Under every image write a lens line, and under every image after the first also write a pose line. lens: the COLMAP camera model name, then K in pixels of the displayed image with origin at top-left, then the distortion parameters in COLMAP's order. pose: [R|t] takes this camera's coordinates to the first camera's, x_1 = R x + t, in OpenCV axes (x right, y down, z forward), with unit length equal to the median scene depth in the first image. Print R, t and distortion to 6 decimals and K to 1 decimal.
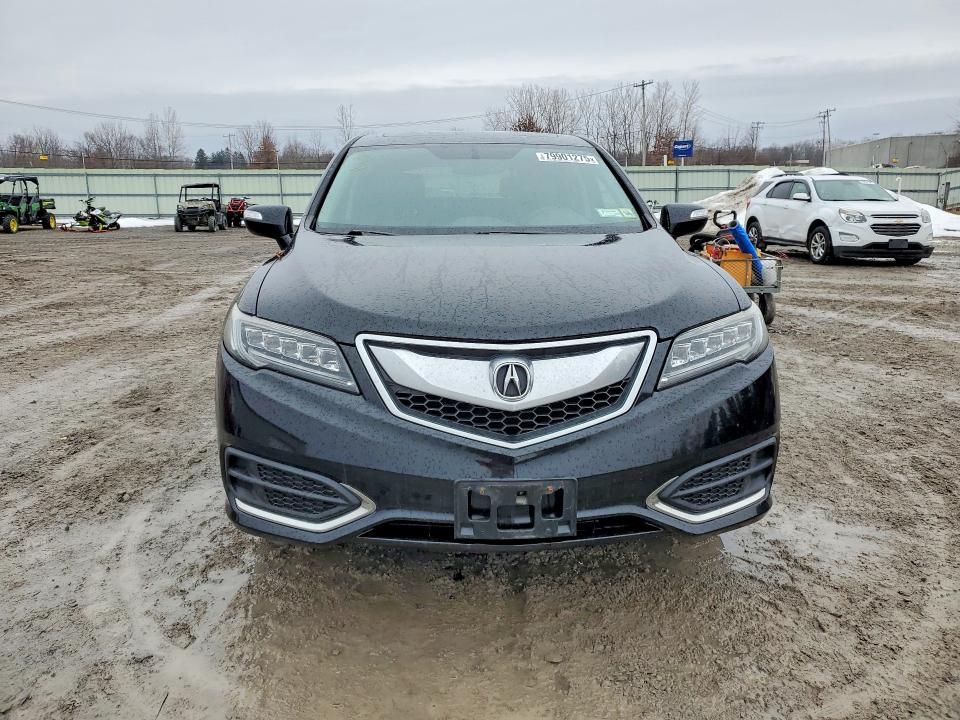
lens RADIAL K [[767.3, 0, 474.2], [0, 767.3, 356.7], [0, 0, 1]] dist [0.003577, 0.024982]
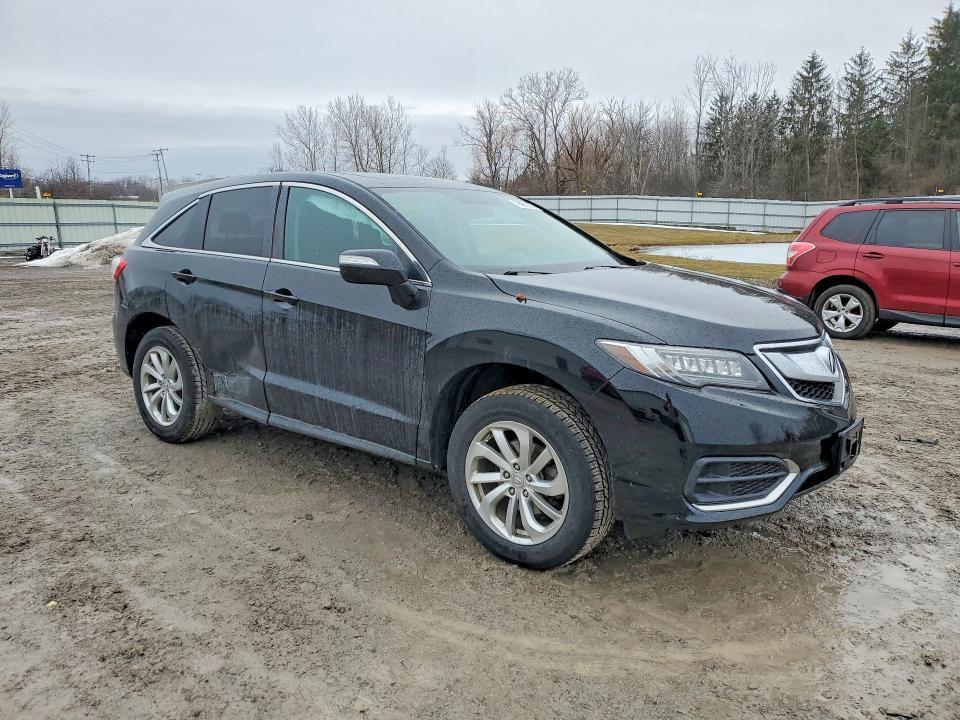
lens RADIAL K [[767.3, 0, 479.3], [0, 767.3, 359.6], [0, 0, 1]] dist [0.003577, 0.024982]
pose [[0.632003, -0.133523, 0.763377, -0.139034], [0.163595, 0.985834, 0.036992, -0.012527], [-0.757502, 0.101505, 0.644893, 0.050331]]
